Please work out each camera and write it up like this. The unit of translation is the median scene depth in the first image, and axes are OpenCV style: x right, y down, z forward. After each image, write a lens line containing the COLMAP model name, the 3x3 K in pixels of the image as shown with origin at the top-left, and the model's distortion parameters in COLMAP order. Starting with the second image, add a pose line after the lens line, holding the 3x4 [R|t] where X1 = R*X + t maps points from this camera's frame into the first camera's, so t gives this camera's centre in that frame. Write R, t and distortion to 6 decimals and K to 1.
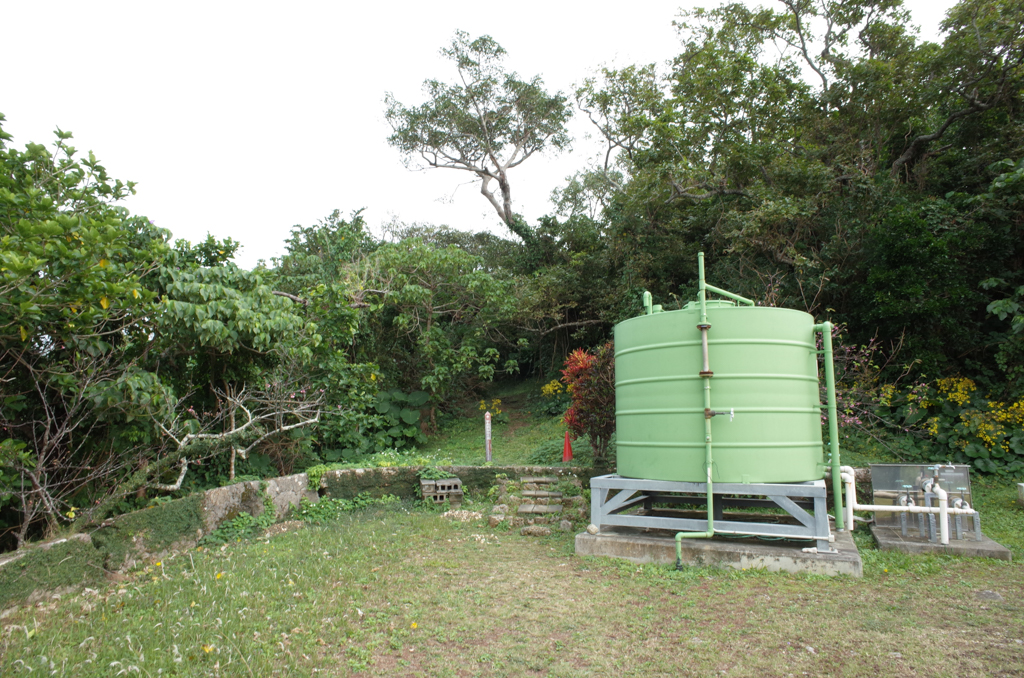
lens RADIAL K [[604.3, 0, 510.7], [0, 604.3, 337.1], [0, 0, 1]] dist [-0.006887, -0.000698]
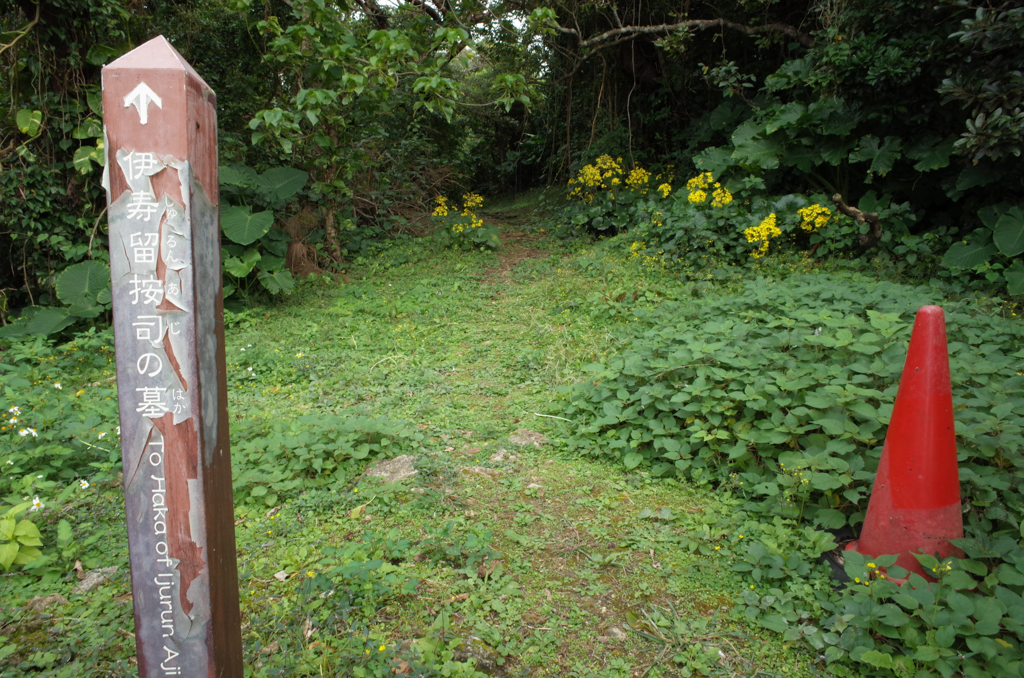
lens RADIAL K [[604.3, 0, 512.0], [0, 604.3, 337.9], [0, 0, 1]] dist [-0.006887, -0.000698]
pose [[0.999672, 0.023686, 0.009710, 0.002972], [-0.025442, 0.961215, 0.274625, 0.082758], [-0.002829, -0.274782, 0.961502, 0.557427]]
